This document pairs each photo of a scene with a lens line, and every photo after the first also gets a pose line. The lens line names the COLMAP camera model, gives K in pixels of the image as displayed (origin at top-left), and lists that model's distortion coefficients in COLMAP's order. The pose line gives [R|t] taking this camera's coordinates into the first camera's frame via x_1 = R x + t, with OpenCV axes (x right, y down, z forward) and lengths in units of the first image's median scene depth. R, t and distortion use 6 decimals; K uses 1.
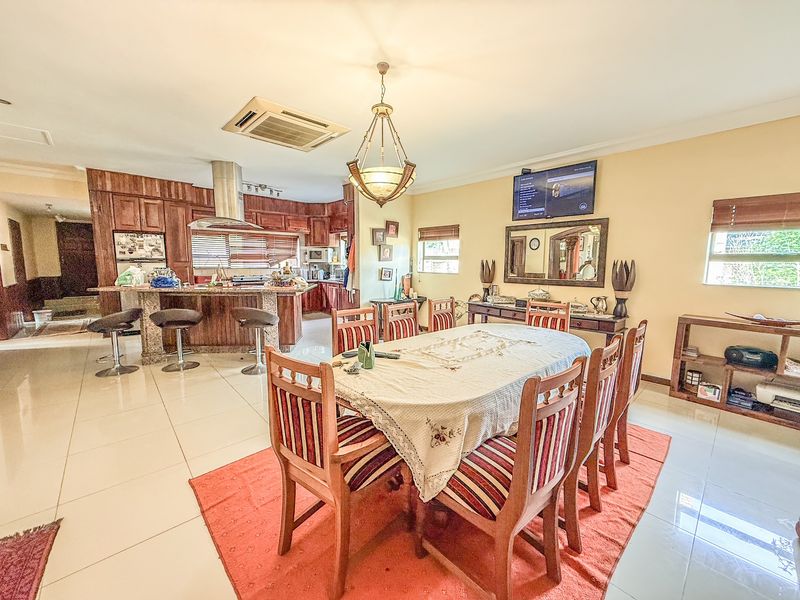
lens RADIAL K [[316.7, 0, 397.8], [0, 316.7, 301.0], [0, 0, 1]] dist [0.002443, 0.000196]
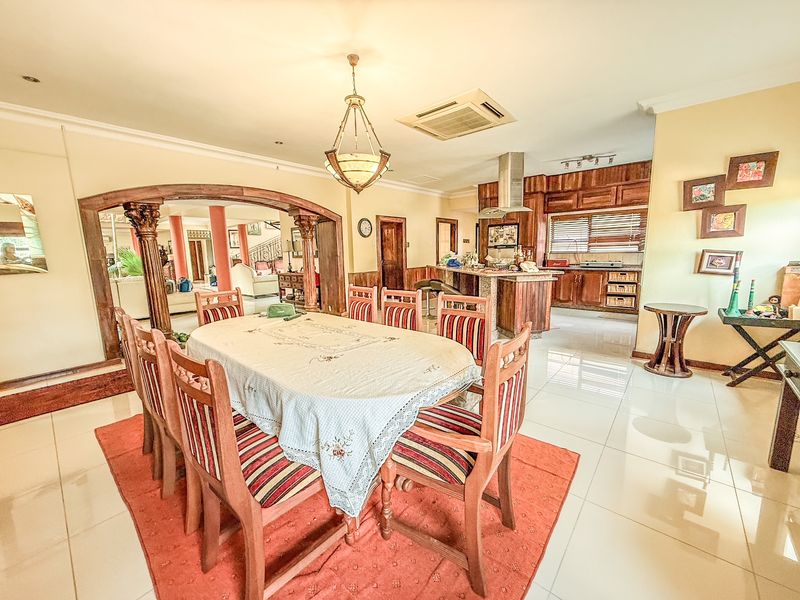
lens RADIAL K [[316.7, 0, 398.6], [0, 316.7, 301.4], [0, 0, 1]] dist [0.002443, 0.000196]
pose [[0.117000, 0.147280, -0.982151, 0.449481], [-0.100987, 0.985581, 0.135764, -0.040539], [0.987984, 0.083300, 0.130186, 0.430072]]
